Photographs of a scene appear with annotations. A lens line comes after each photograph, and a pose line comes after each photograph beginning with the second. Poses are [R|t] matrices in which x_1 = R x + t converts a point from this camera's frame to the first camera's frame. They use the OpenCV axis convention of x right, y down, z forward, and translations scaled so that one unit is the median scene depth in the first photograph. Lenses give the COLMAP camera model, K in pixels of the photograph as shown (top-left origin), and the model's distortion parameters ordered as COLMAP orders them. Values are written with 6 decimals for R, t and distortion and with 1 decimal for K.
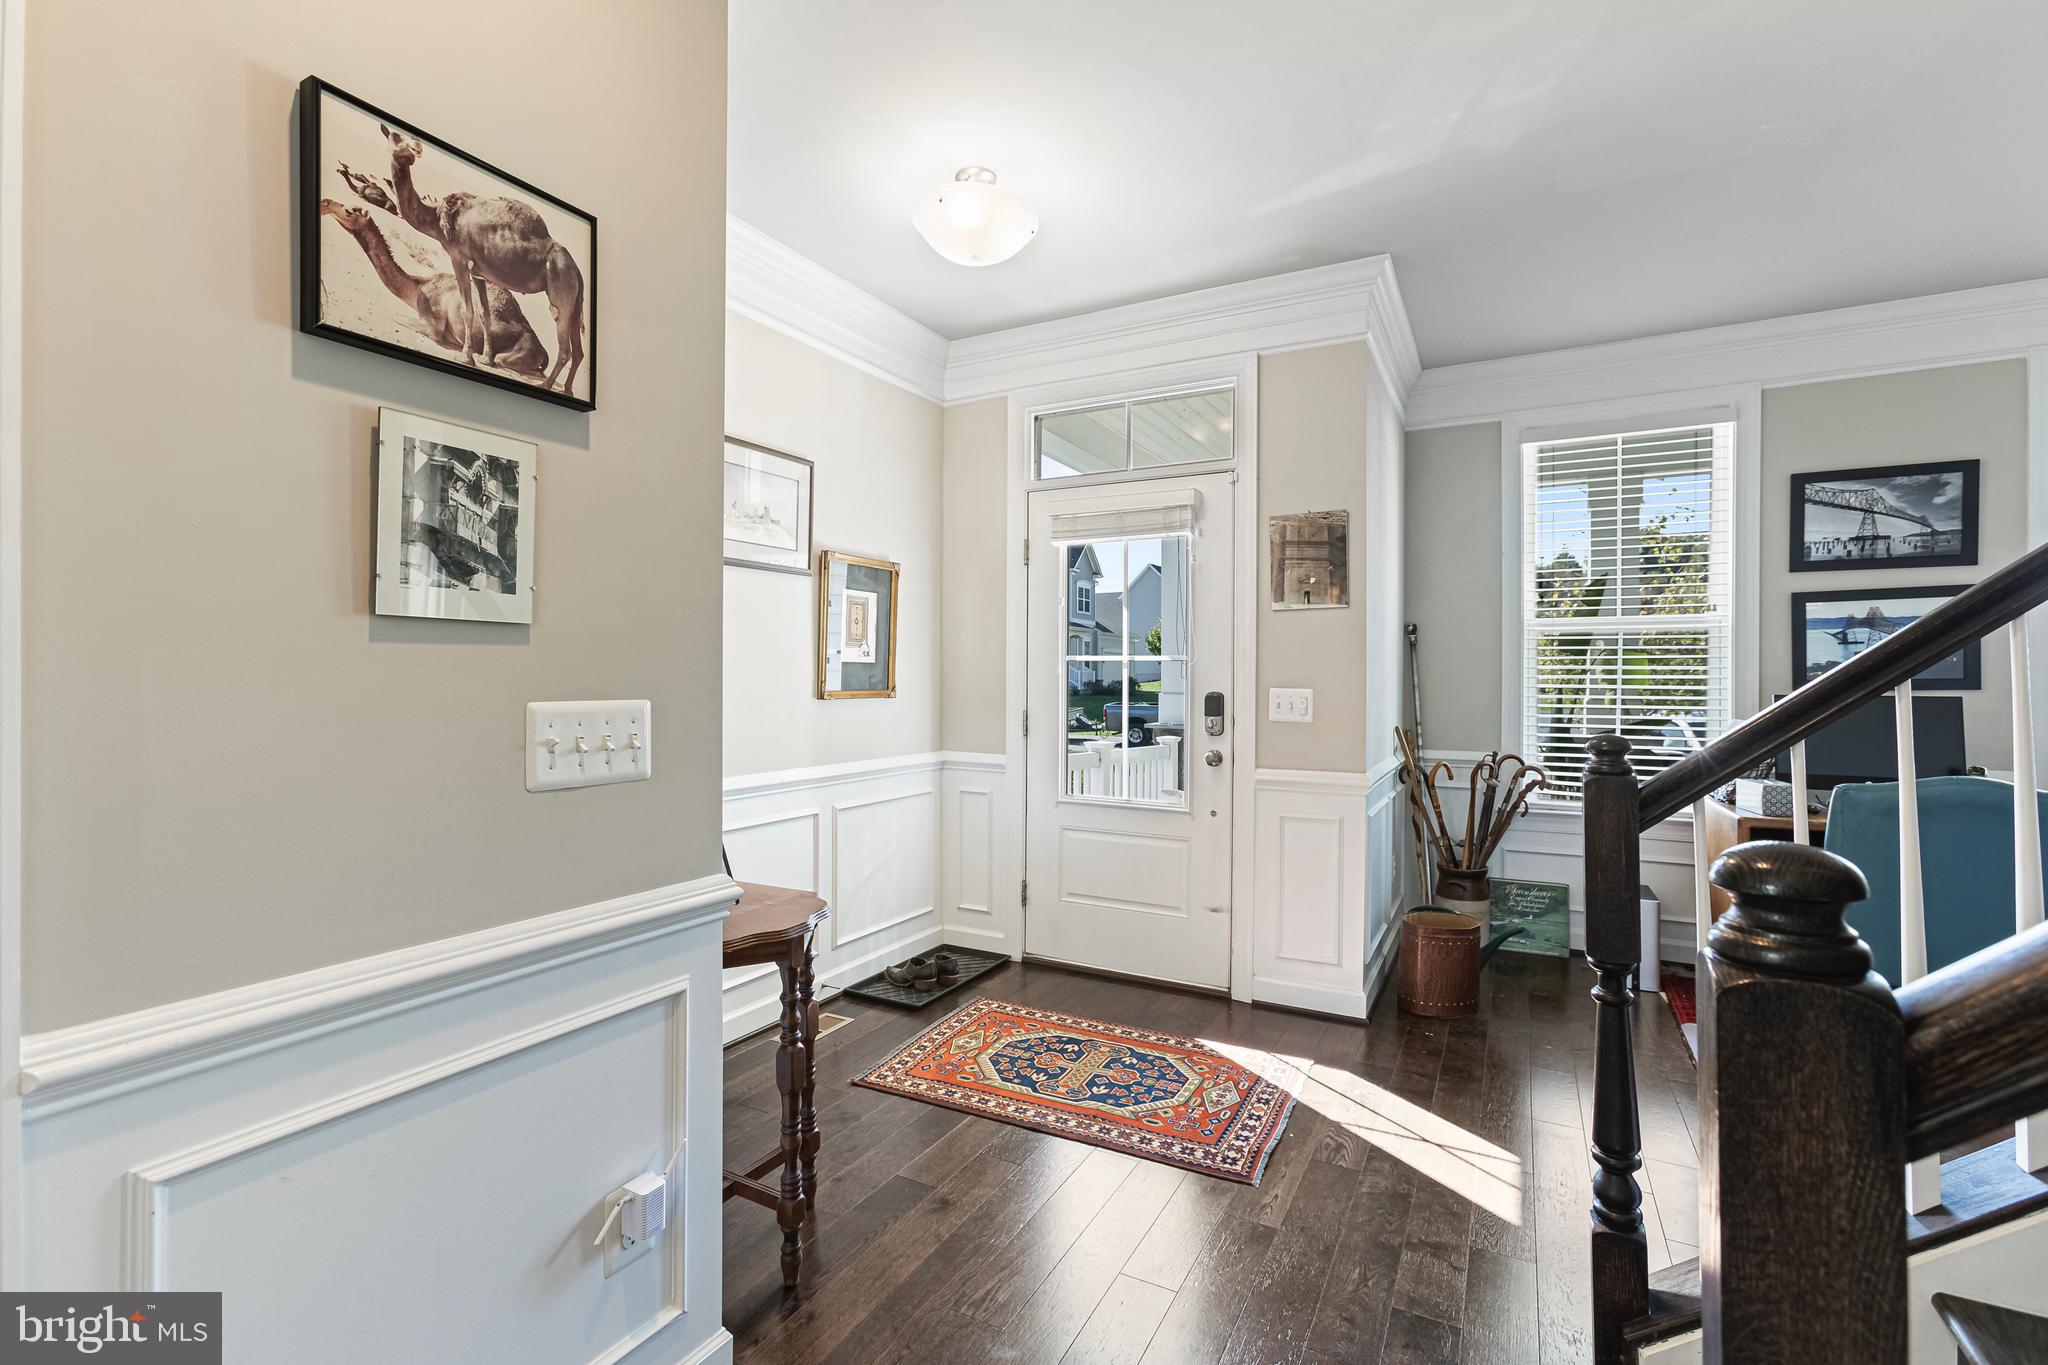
lens RADIAL K [[905.4, 0, 1015.6], [0, 905.4, 685.5], [0, 0, 1]] dist [-0.010543, 0.005366]
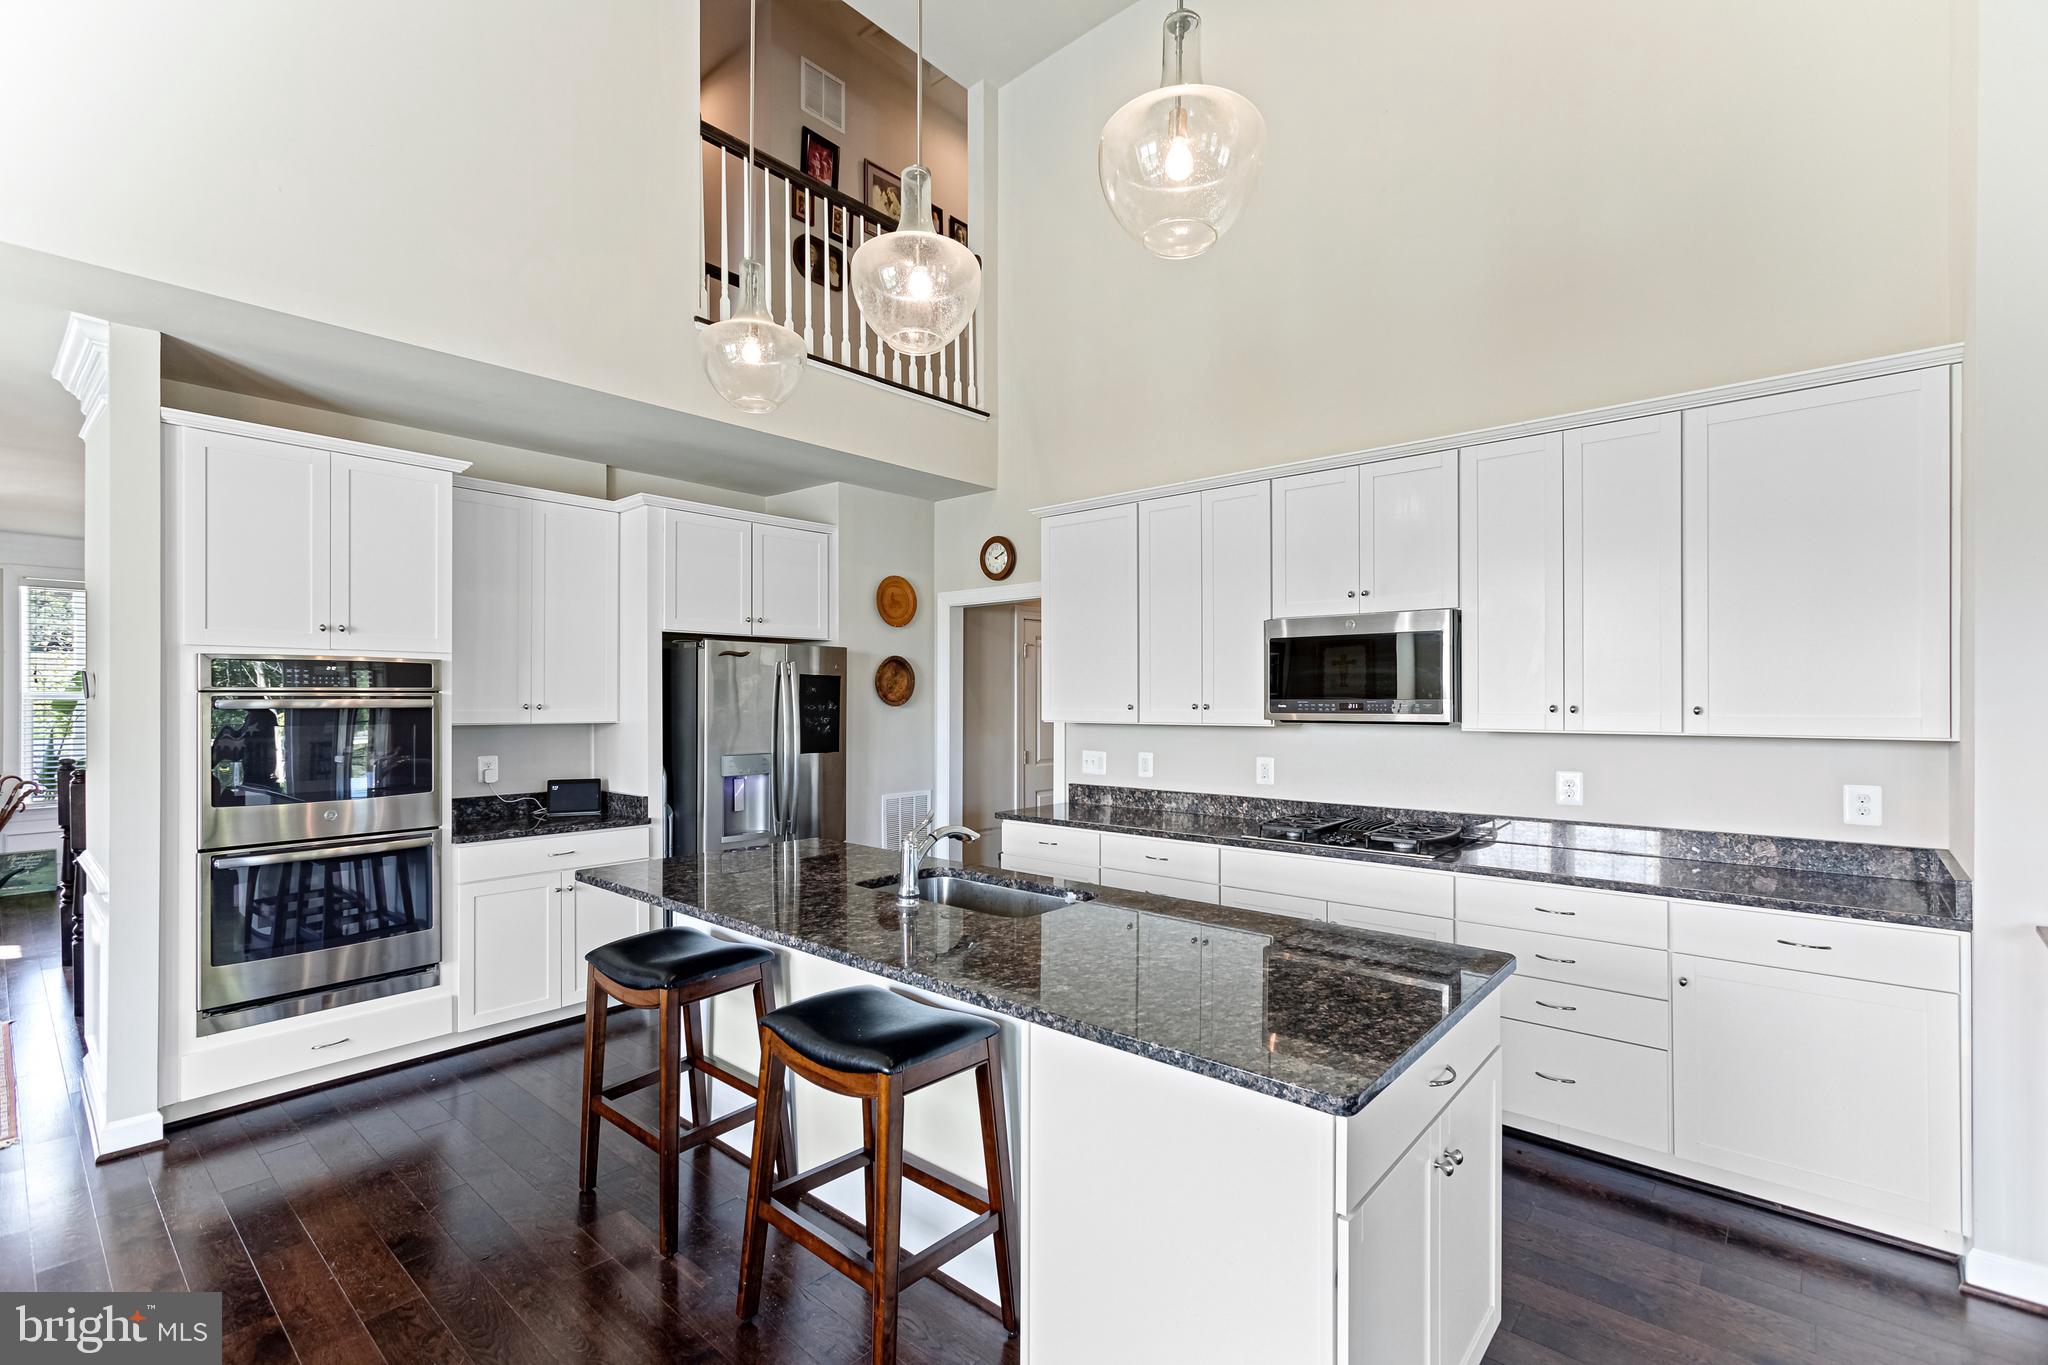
lens RADIAL K [[905.4, 0, 1025.8], [0, 905.4, 699.0], [0, 0, 1]] dist [-0.010543, 0.005366]
pose [[0.195187, -0.003653, 0.980759, -0.779288], [0.011083, 0.999937, 0.001518, -0.050572], [-0.980703, 0.010573, 0.195215, -1.264187]]
